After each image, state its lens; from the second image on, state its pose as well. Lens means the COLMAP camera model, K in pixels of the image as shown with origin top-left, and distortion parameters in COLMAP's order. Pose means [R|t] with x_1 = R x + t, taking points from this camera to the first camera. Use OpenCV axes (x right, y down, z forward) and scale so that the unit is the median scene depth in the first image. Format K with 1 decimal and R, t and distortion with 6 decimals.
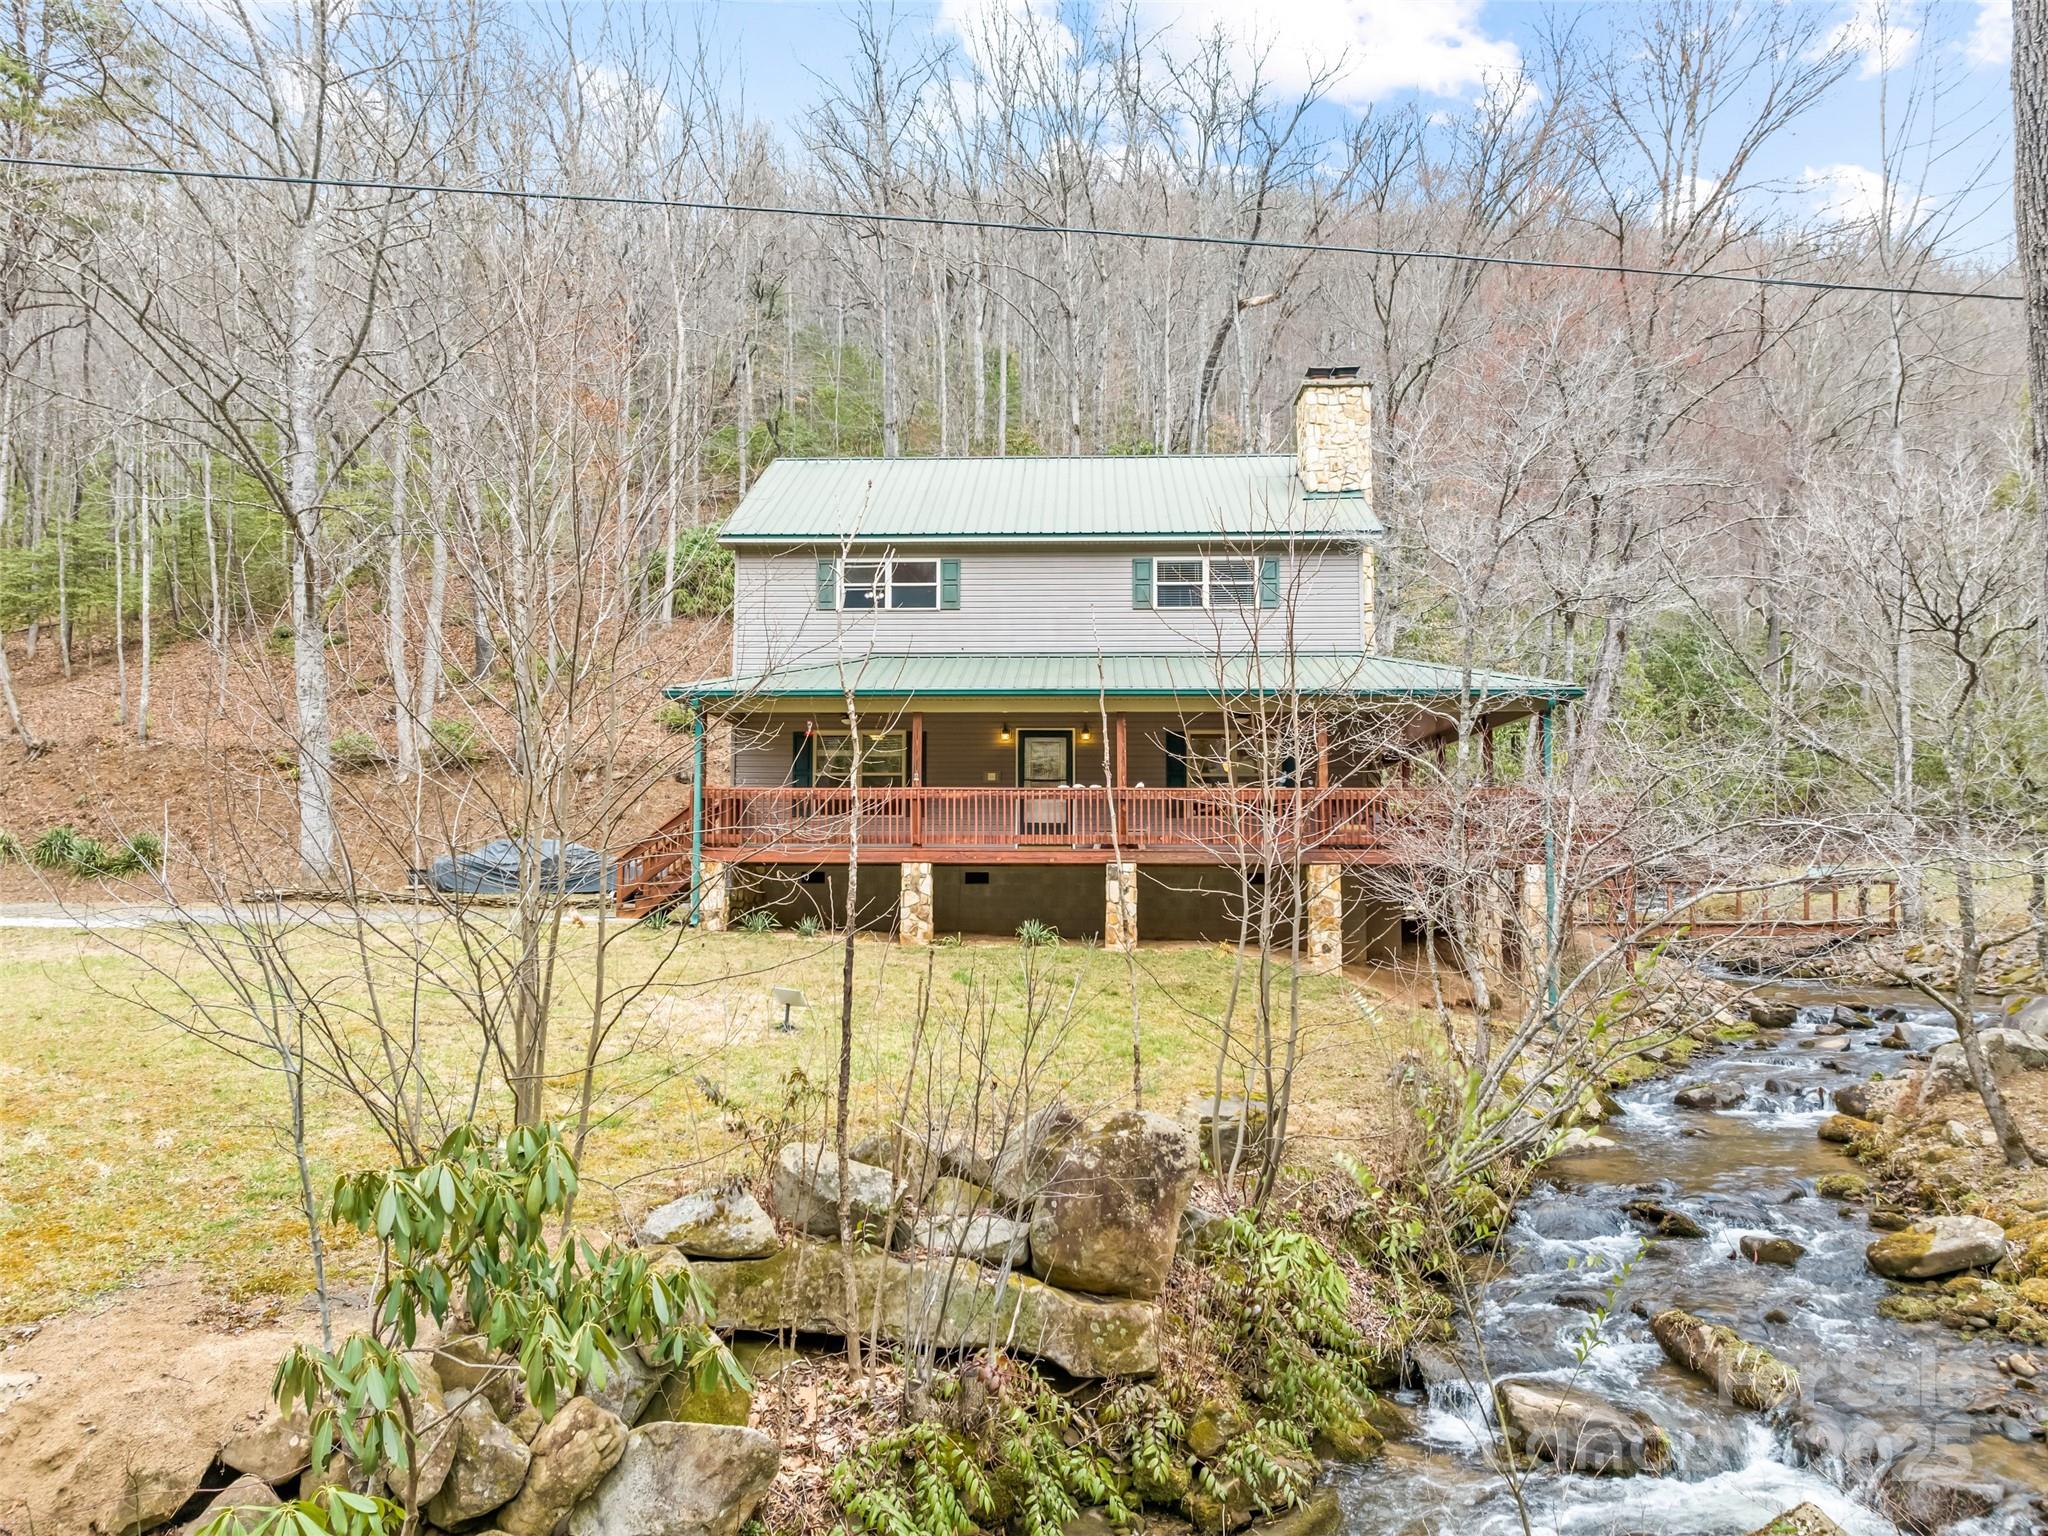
lens RADIAL K [[1436.2, 0, 1033.6], [0, 1436.2, 765.8], [0, 0, 1]] dist [-0.004111, -0.076992]
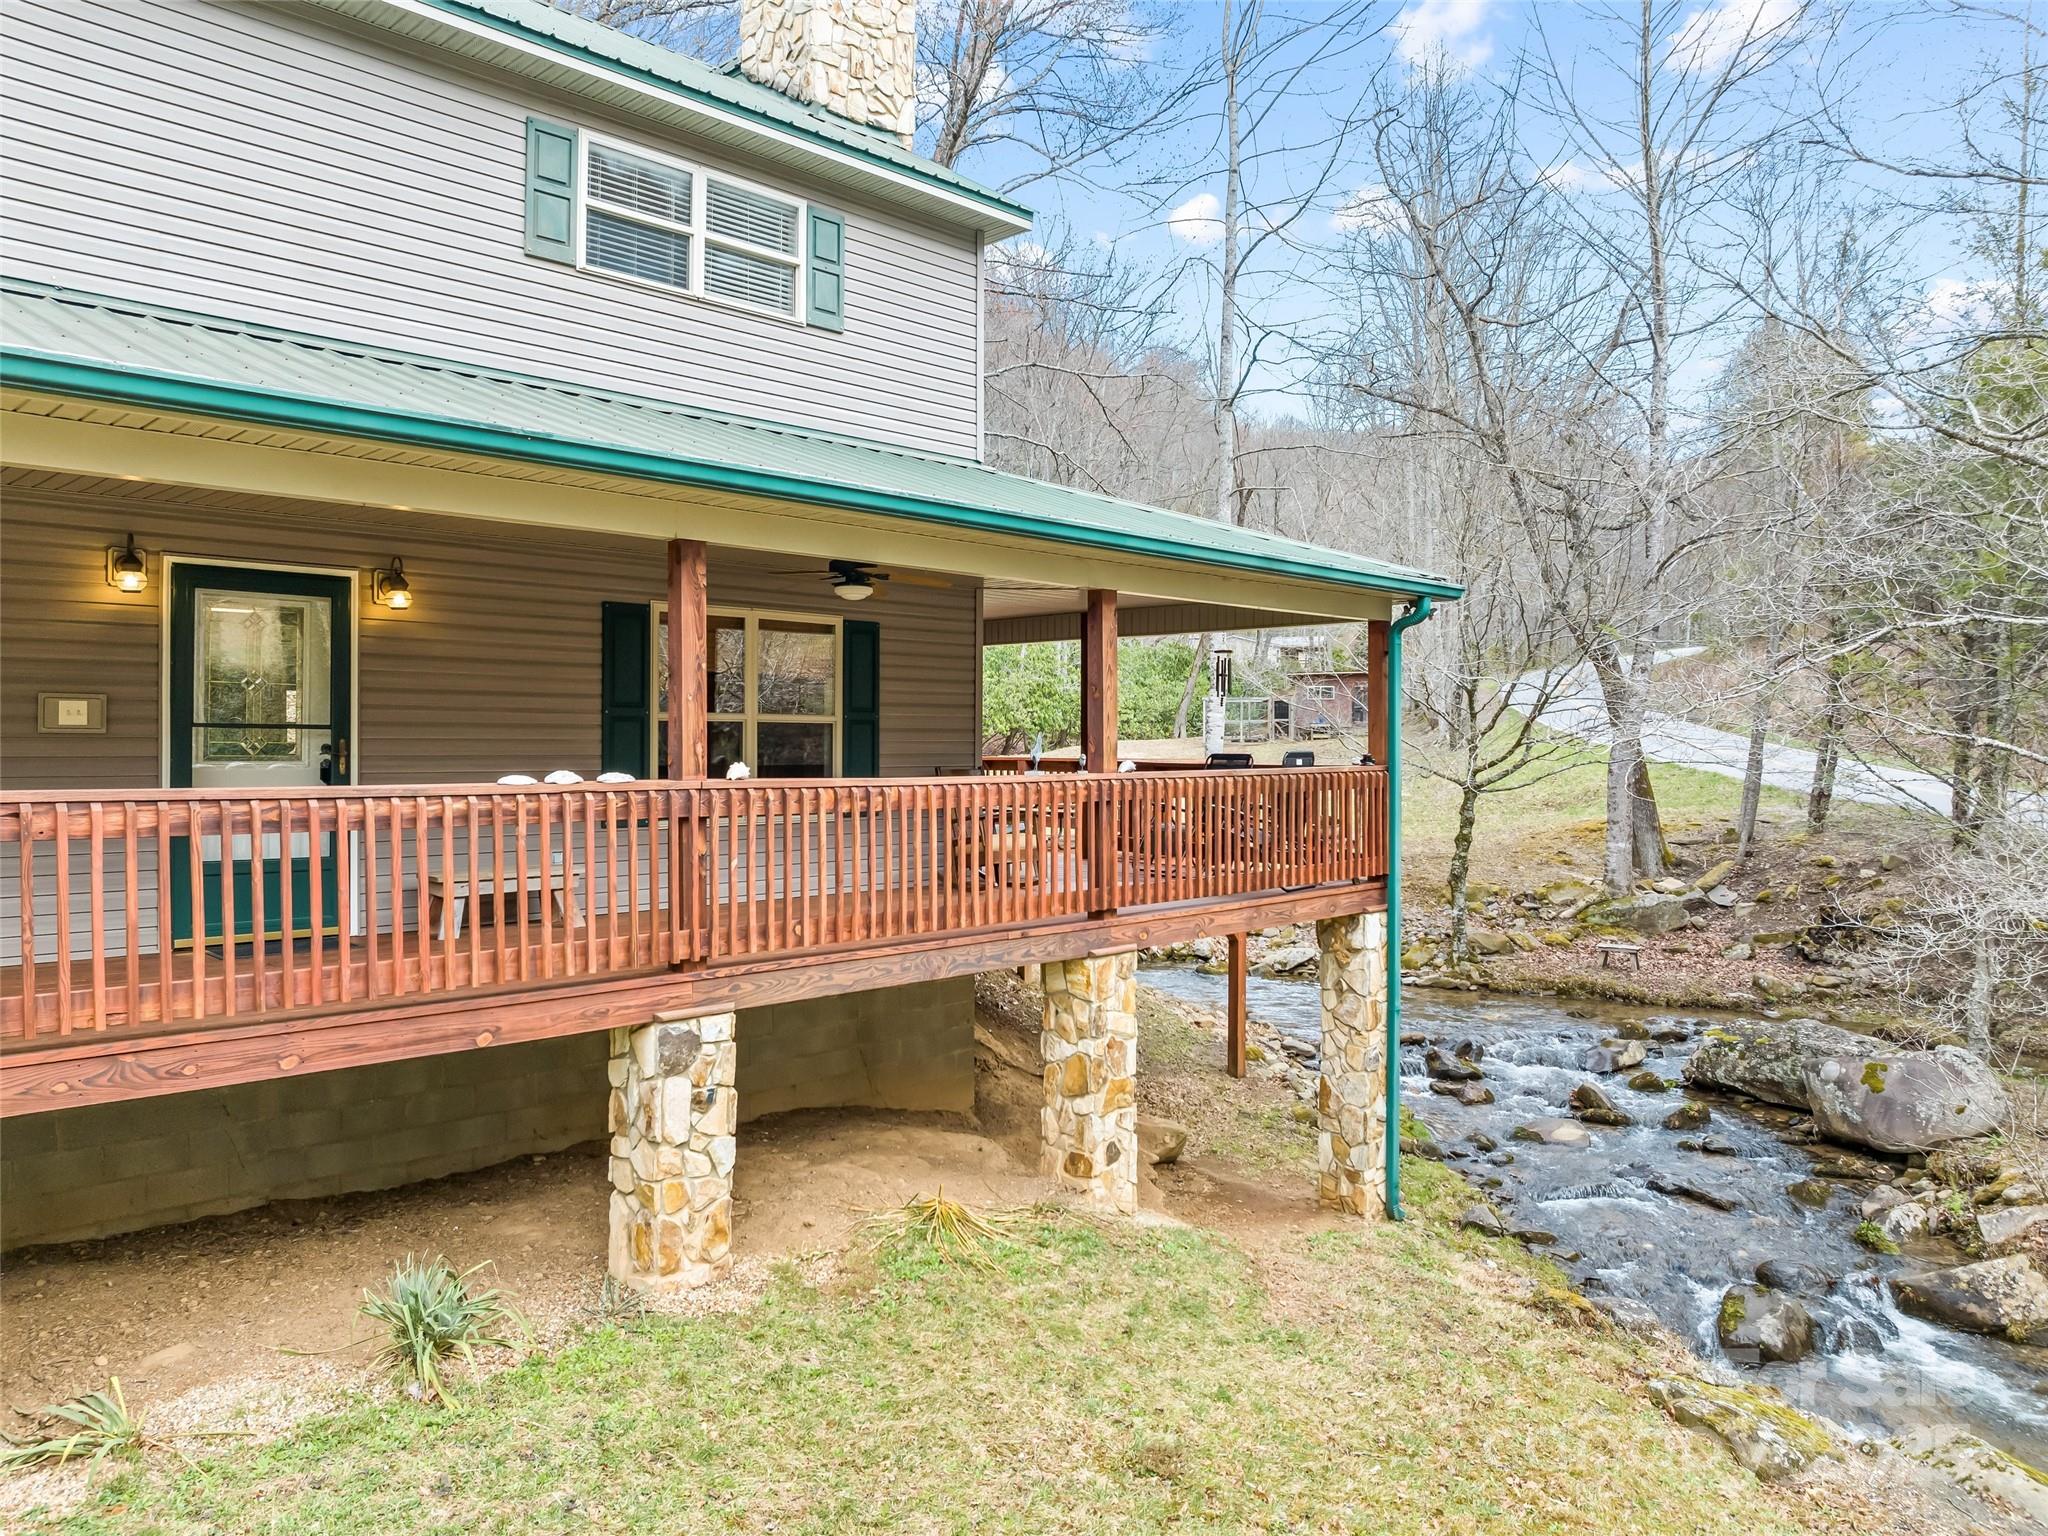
lens RADIAL K [[1441.5, 0, 1032.1], [0, 1441.5, 749.6], [0, 0, 1]] dist [-0.037715, -0.001638]
pose [[0.672447, -0.003451, 0.740137, -0.111380], [-0.057625, 0.996710, 0.057003, -0.012758], [-0.737899, -0.080982, 0.670035, 0.654715]]
